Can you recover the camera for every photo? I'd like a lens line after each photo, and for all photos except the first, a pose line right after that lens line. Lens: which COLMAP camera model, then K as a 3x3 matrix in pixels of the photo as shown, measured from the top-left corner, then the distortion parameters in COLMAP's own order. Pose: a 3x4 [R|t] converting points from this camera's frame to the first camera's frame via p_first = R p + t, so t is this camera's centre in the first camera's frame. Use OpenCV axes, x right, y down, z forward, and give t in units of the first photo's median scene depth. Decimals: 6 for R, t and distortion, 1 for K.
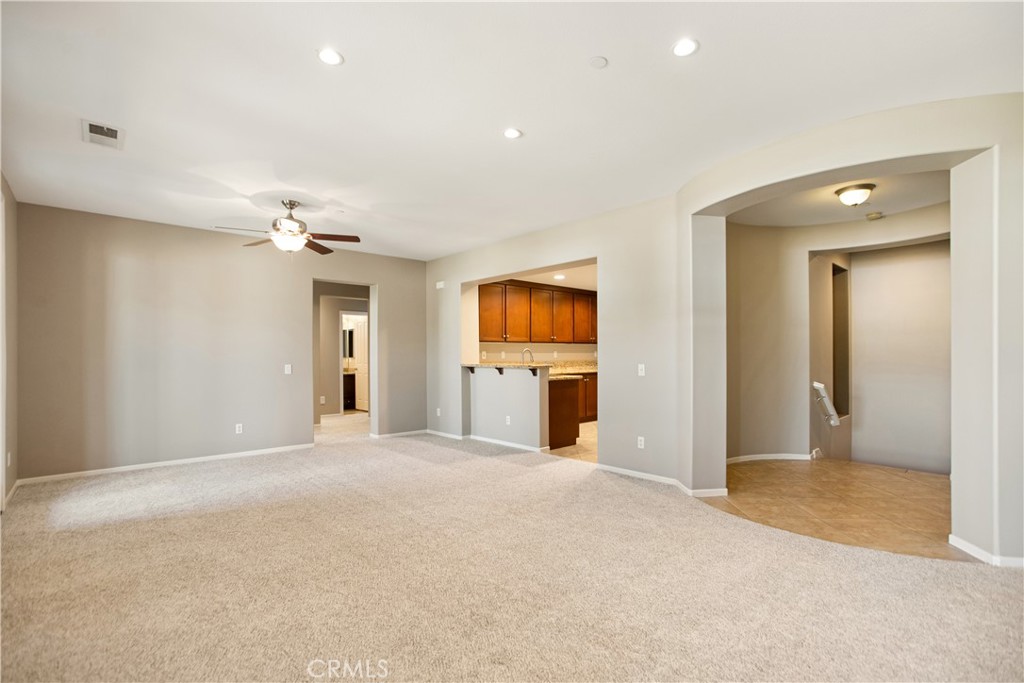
lens RADIAL K [[473.6, 0, 512.8], [0, 473.6, 358.1], [0, 0, 1]] dist [-0.055669, 0.033110]
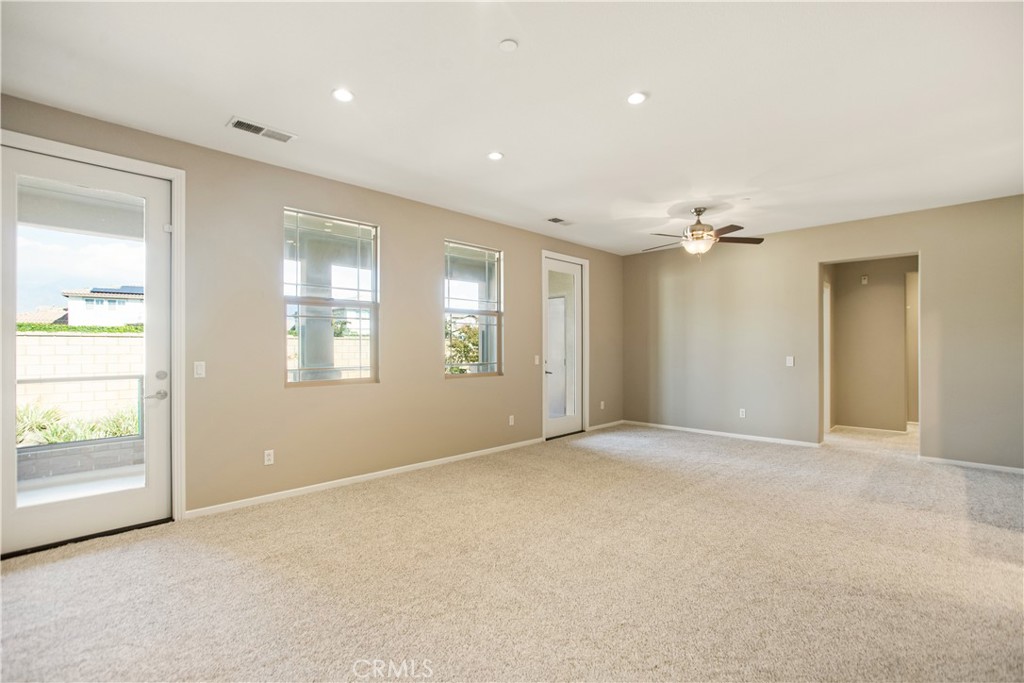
lens RADIAL K [[473.6, 0, 512.8], [0, 473.6, 358.1], [0, 0, 1]] dist [-0.055669, 0.033110]
pose [[0.055390, 0.027956, -0.998073, 0.564870], [-0.003354, 0.999608, 0.027813, -0.009890], [0.998459, 0.001807, 0.055462, 0.457845]]
